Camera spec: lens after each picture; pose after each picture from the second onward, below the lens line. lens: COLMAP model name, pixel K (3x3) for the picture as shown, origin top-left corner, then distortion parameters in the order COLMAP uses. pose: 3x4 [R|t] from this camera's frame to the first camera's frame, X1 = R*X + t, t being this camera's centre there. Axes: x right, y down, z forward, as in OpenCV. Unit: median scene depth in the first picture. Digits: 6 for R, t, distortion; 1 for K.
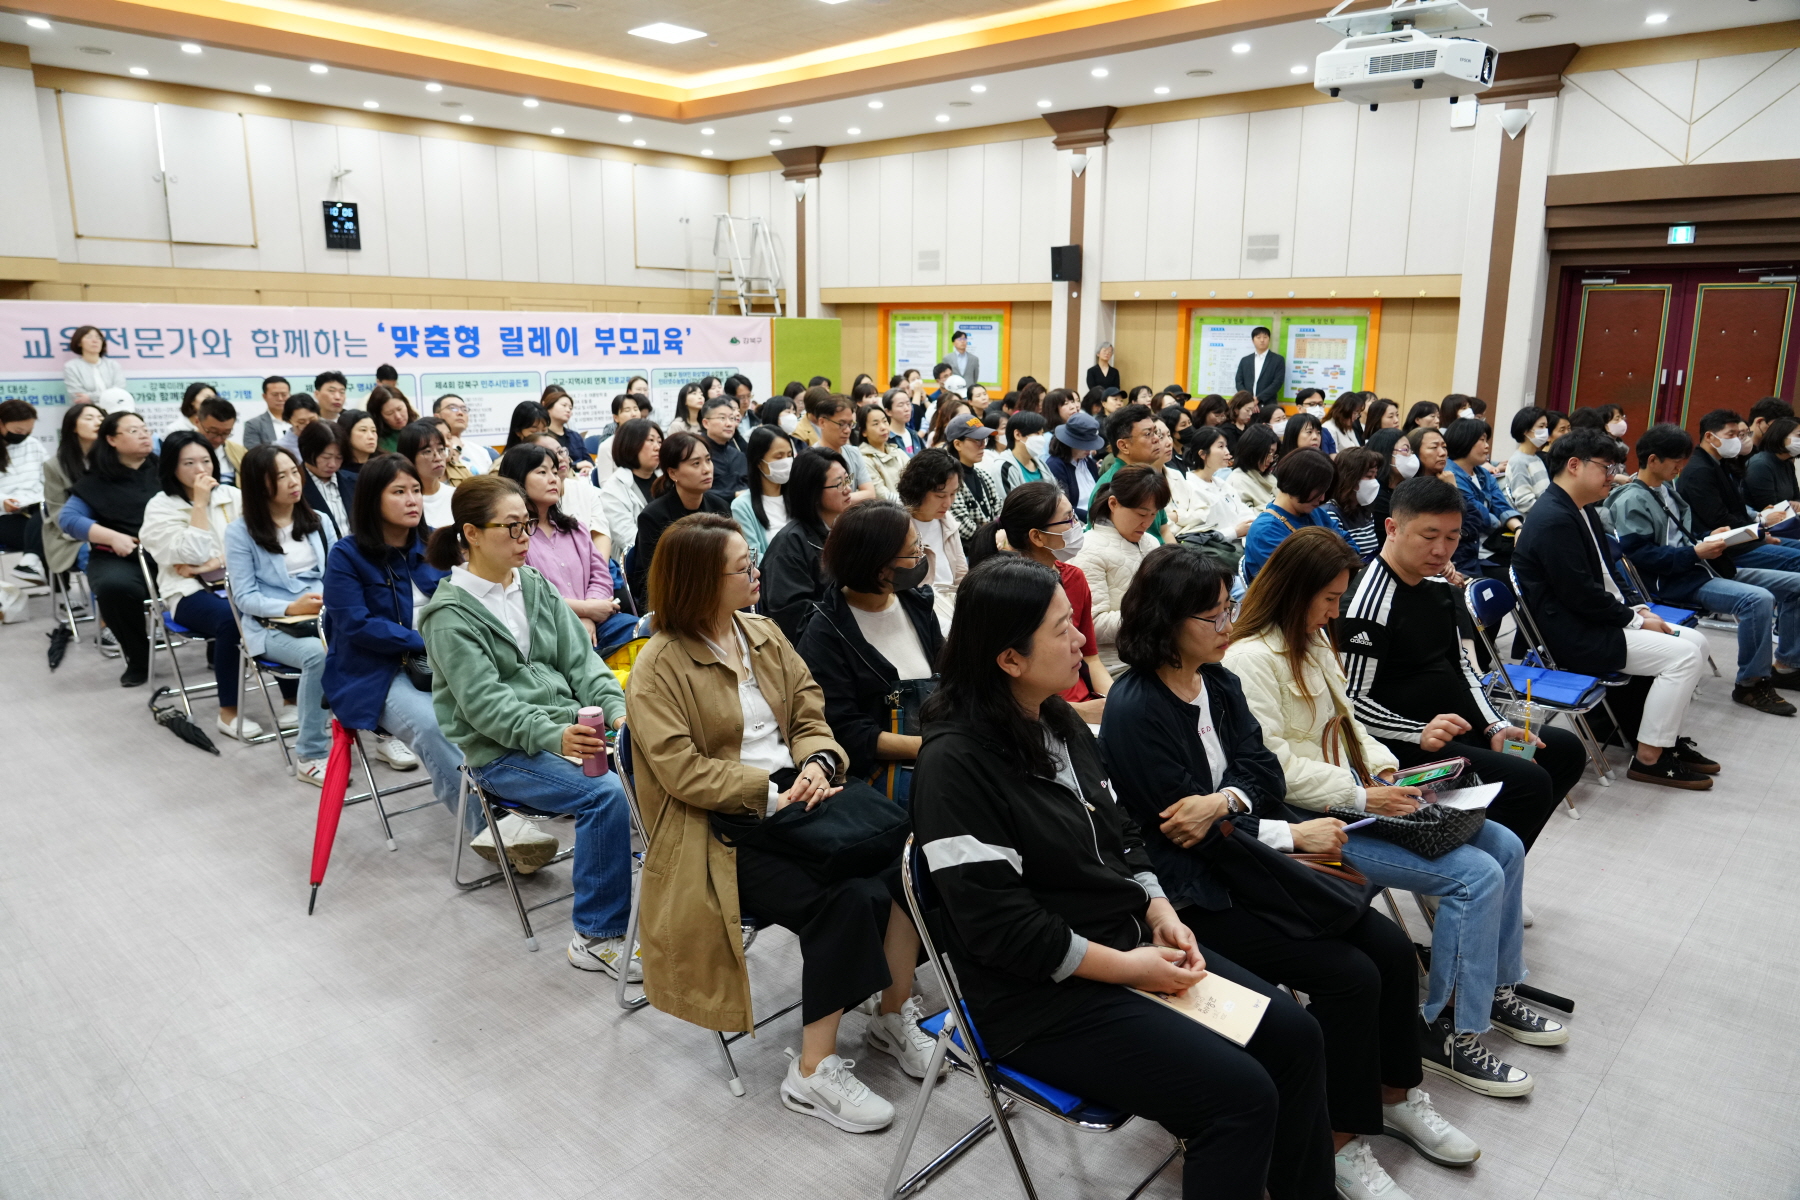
lens RADIAL K [[1237.2, 0, 923.2], [0, 1237.2, 606.7], [0, 0, 1]] dist [-0.028016, 0.022430]
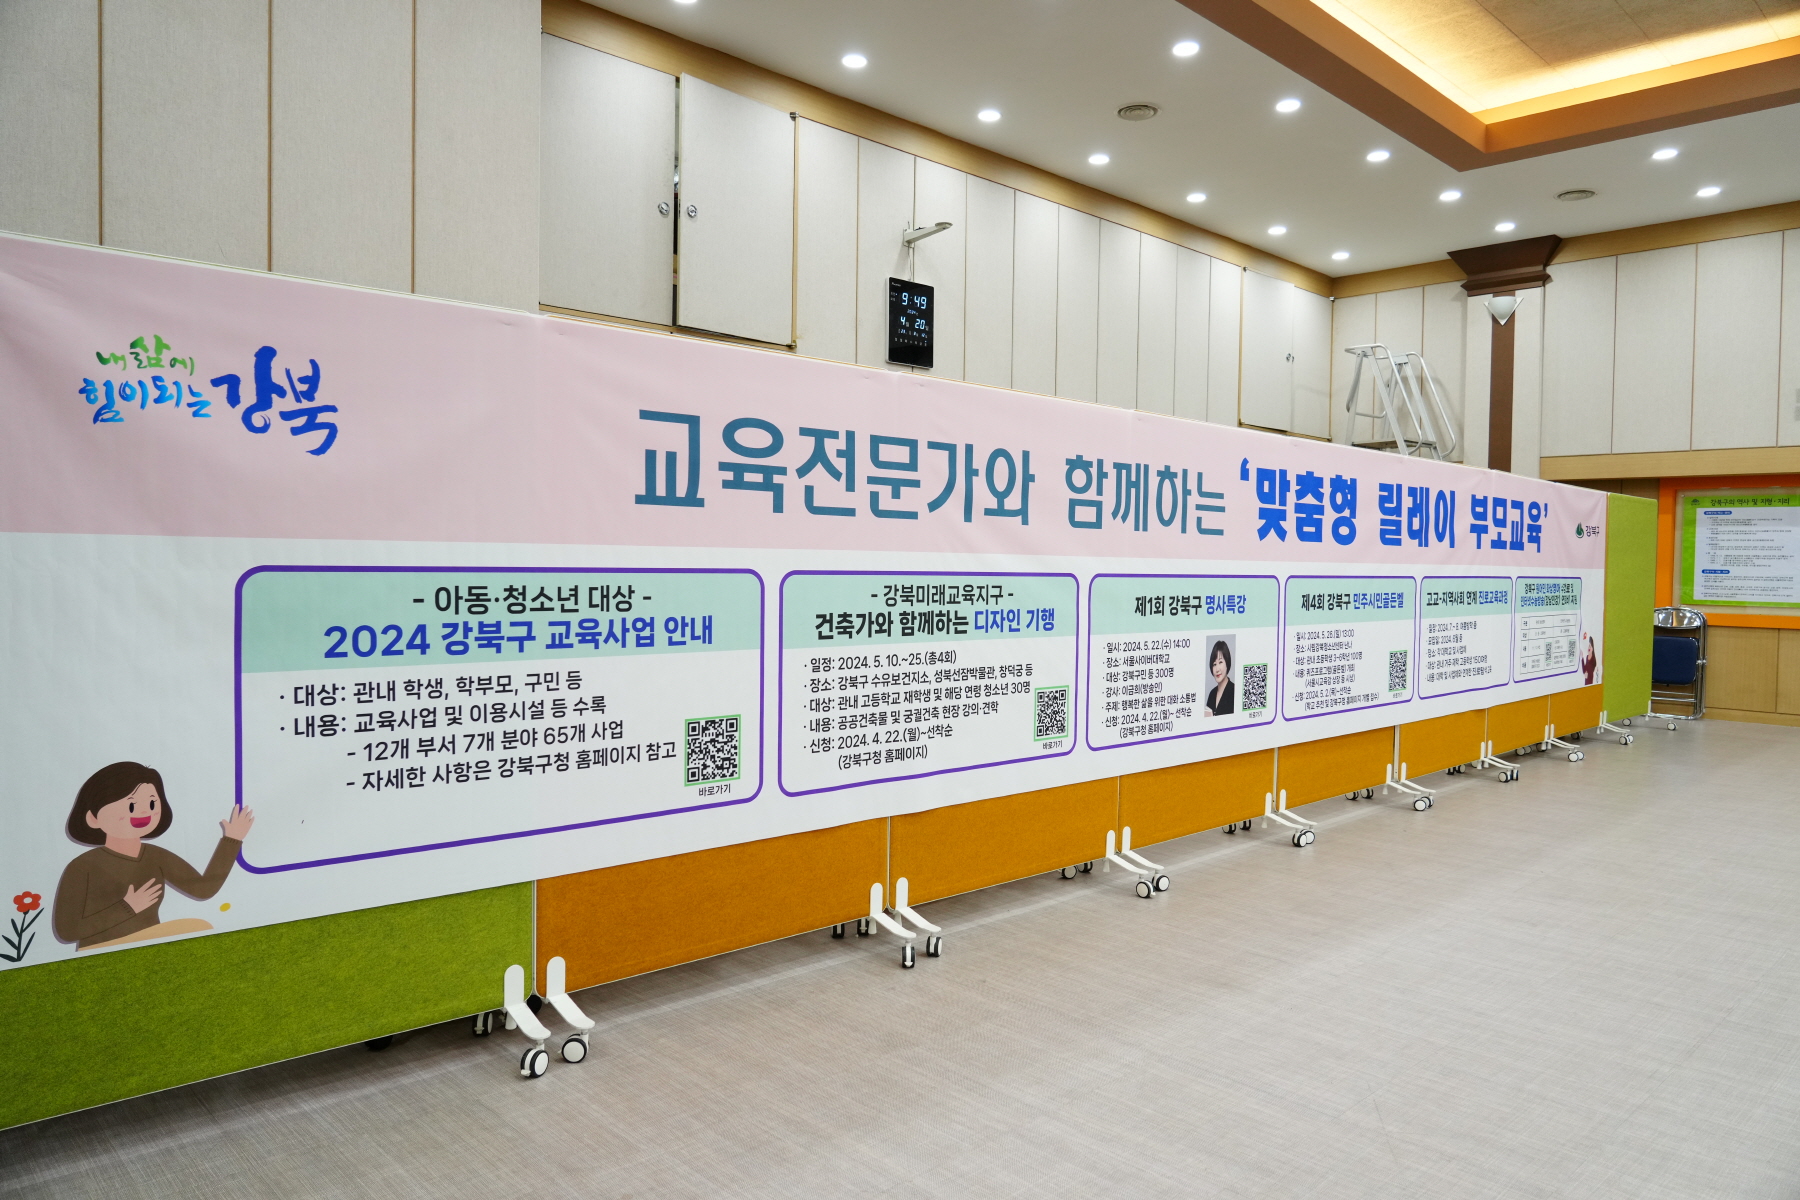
lens RADIAL K [[1237.2, 0, 907.8], [0, 1237.2, 594.8], [0, 0, 1]] dist [-0.028016, 0.022430]
pose [[0.997636, 0.005300, -0.068520, -0.547155], [-0.018320, 0.981455, -0.190817, -0.101262], [0.066238, 0.191621, 0.979231, 0.591506]]
